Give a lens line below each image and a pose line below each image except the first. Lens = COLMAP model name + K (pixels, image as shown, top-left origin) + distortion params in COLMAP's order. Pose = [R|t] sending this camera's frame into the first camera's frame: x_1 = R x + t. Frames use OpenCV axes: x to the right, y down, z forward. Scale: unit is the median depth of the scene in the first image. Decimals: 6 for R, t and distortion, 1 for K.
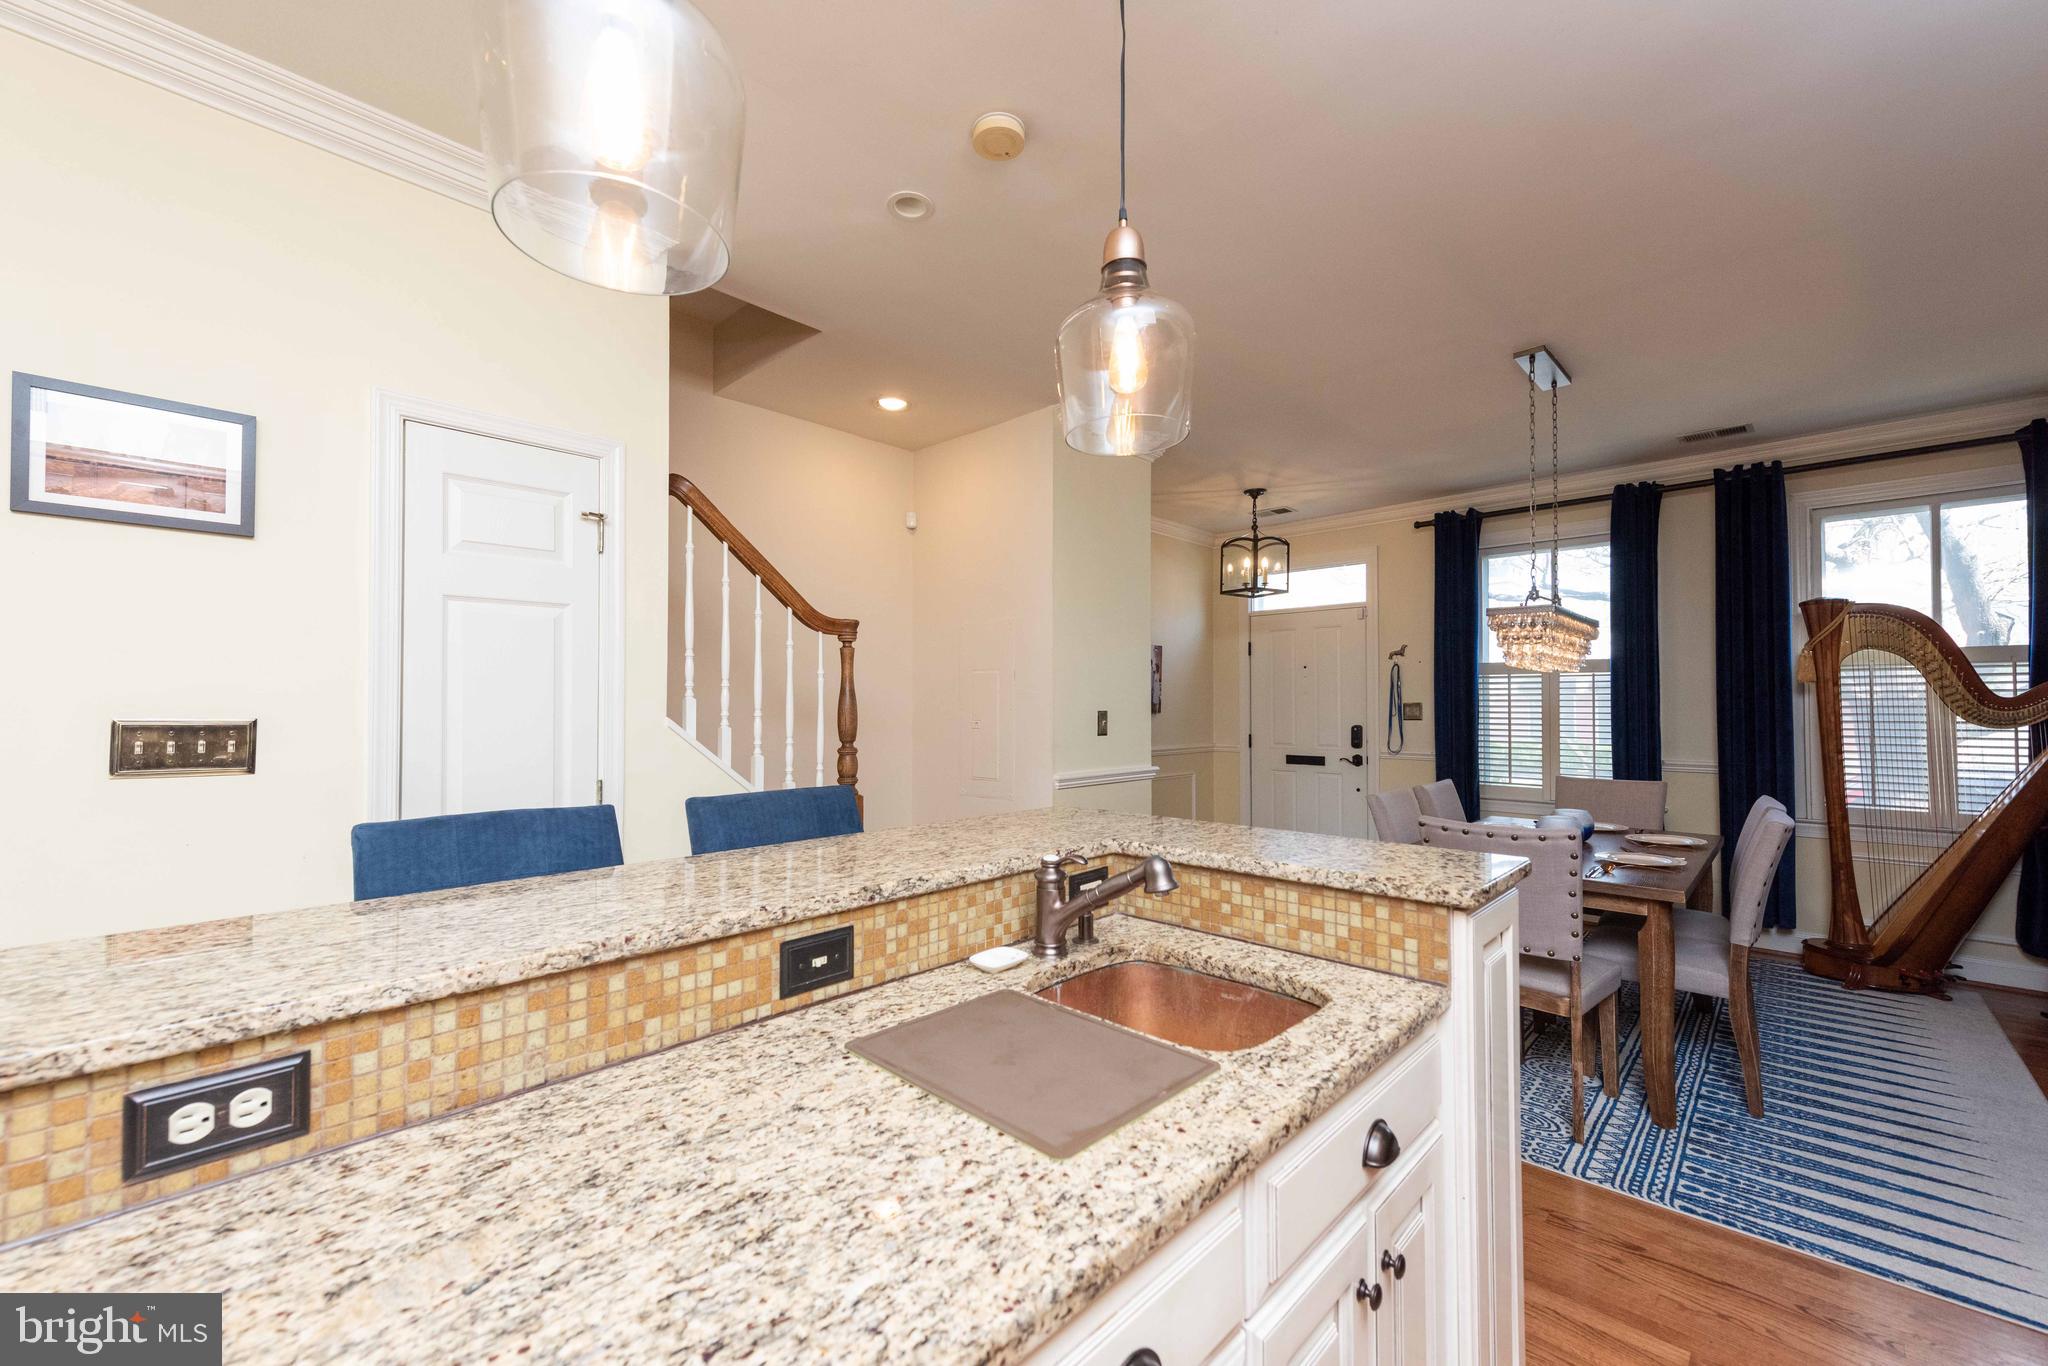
lens RADIAL K [[809.9, 0, 1014.4], [0, 809.9, 686.7], [0, 0, 1]] dist [0.002487, -0.000025]
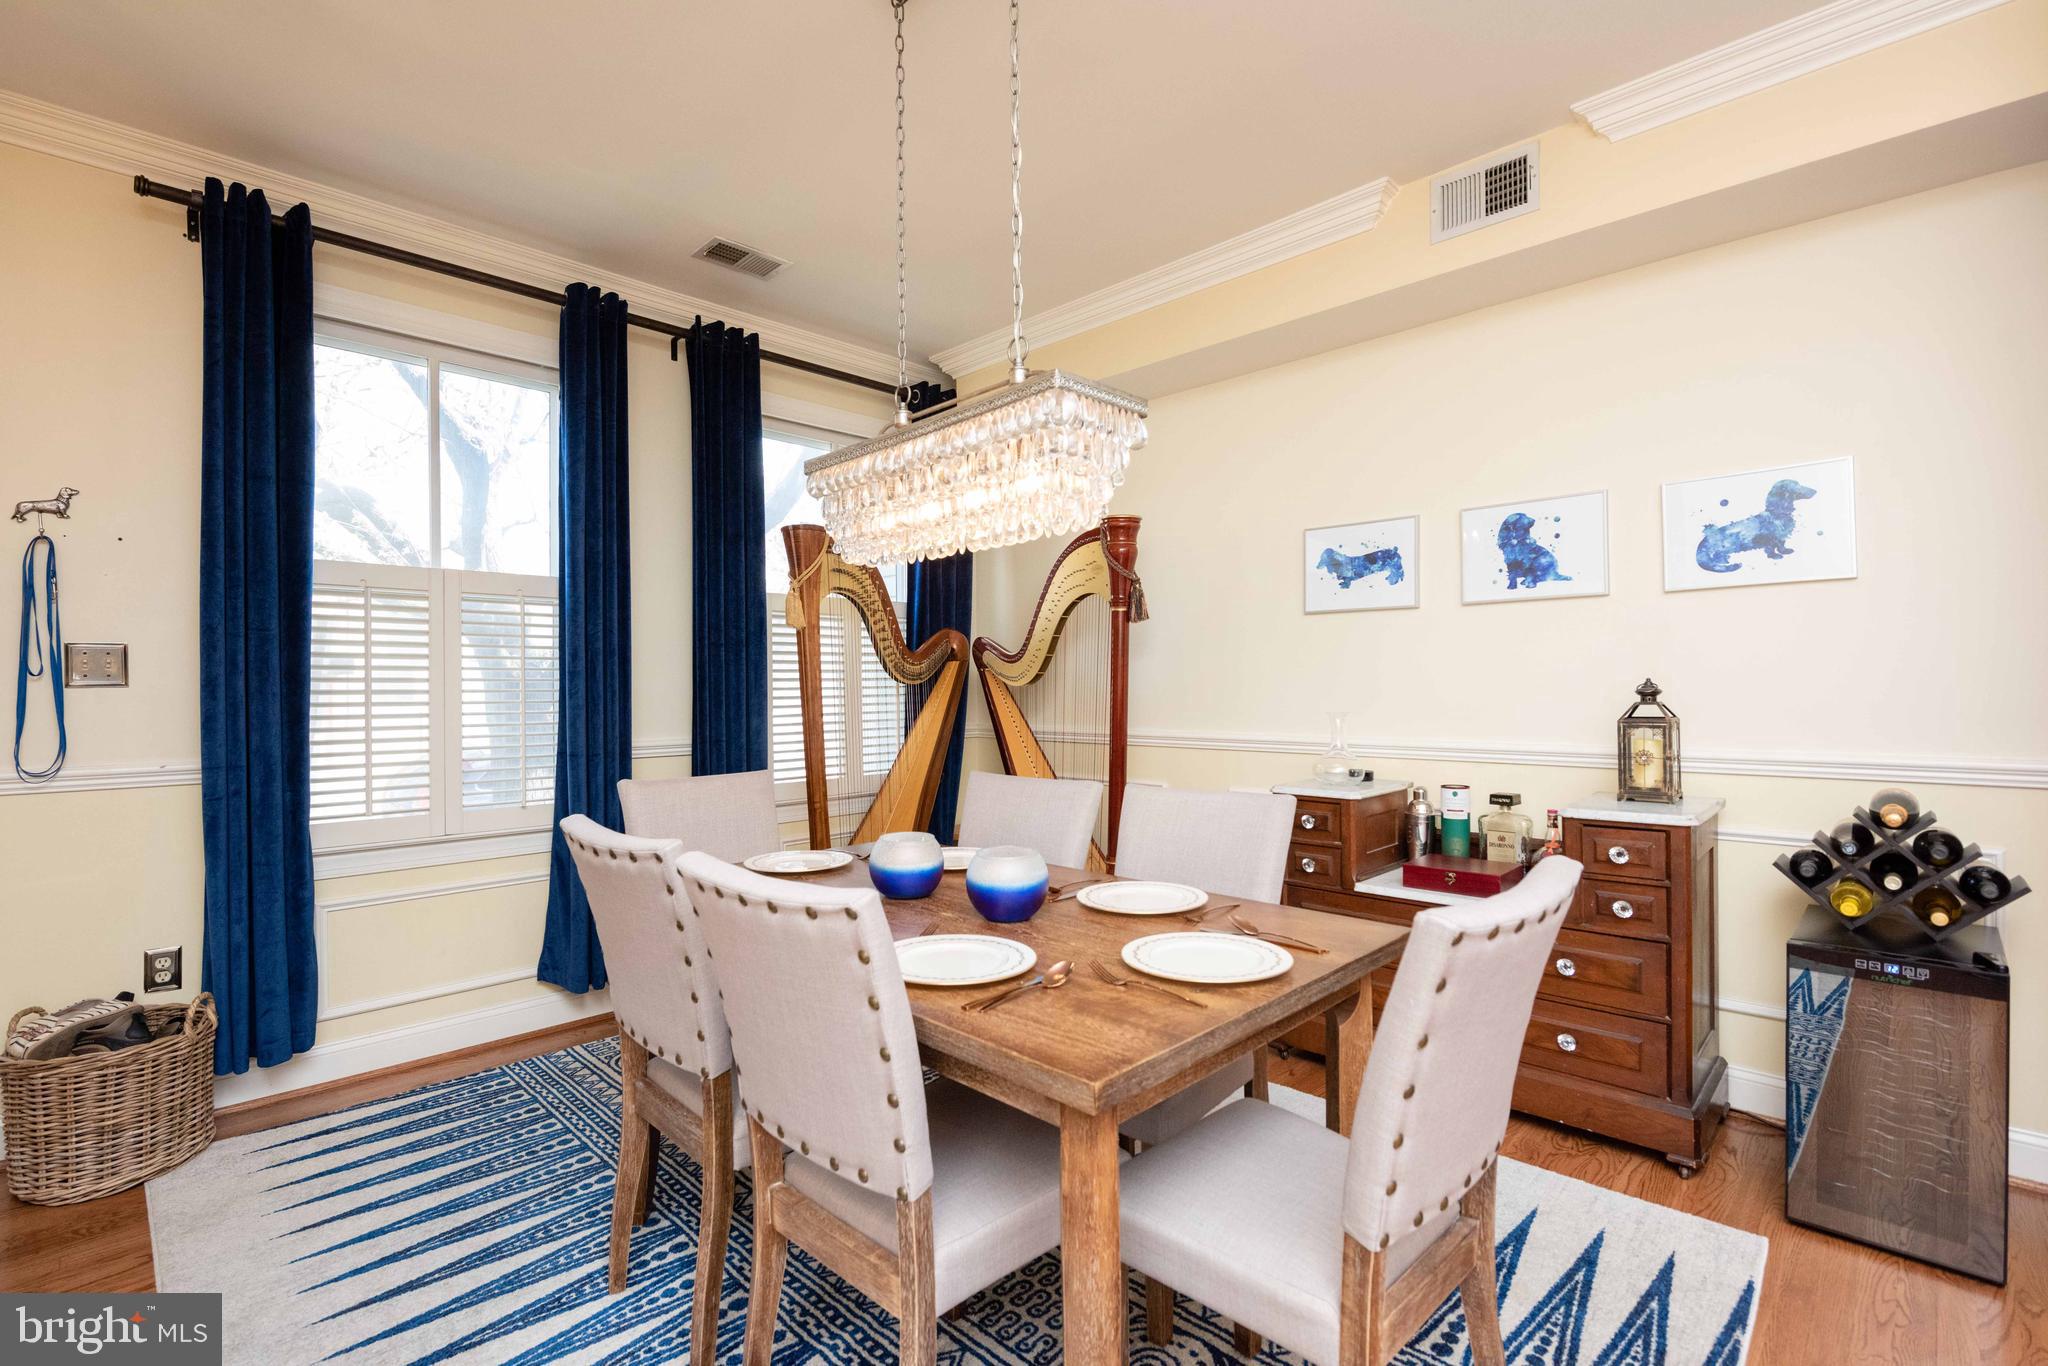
lens RADIAL K [[932.7, 0, 1011.3], [0, 932.7, 679.0], [0, 0, 1]] dist [-0.001419, -0.000409]
pose [[0.004375, -0.000864, 0.999990, 0.089405], [-0.015588, 0.999878, 0.000932, 0.054560], [-0.999869, -0.015592, 0.004361, 1.019612]]
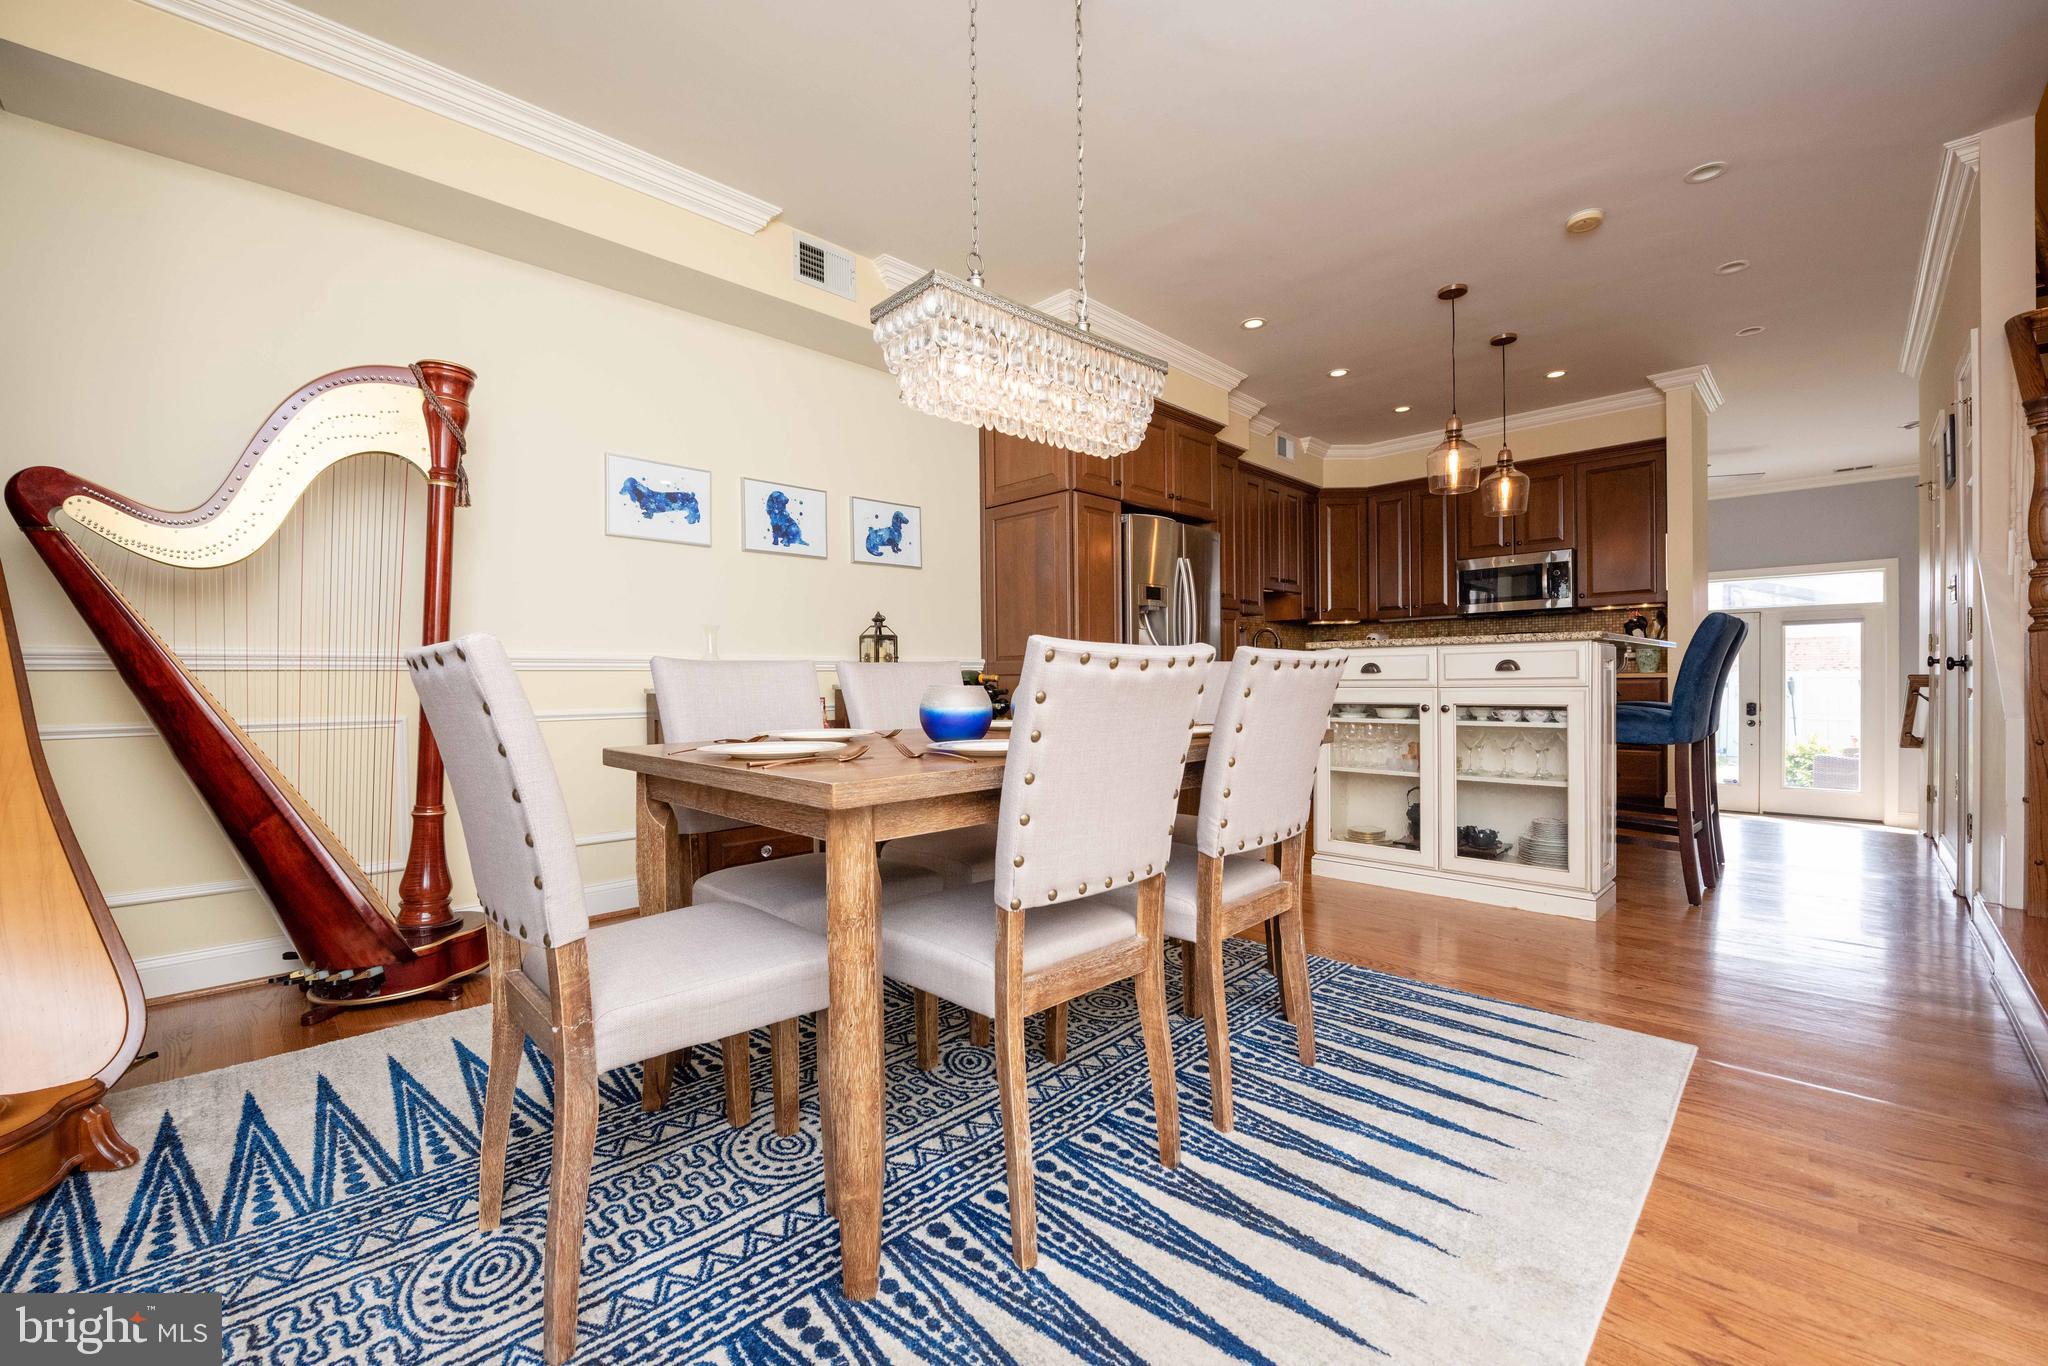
lens RADIAL K [[825.3, 0, 1015.3], [0, 825.3, 694.6], [0, 0, 1]] dist [-0.016952, -0.000229]
pose [[-0.998662, 0.016431, -0.049034, 0.765822], [0.016829, 0.999829, -0.007709, 0.180270], [0.048899, -0.008524, -0.998767, 1.684310]]
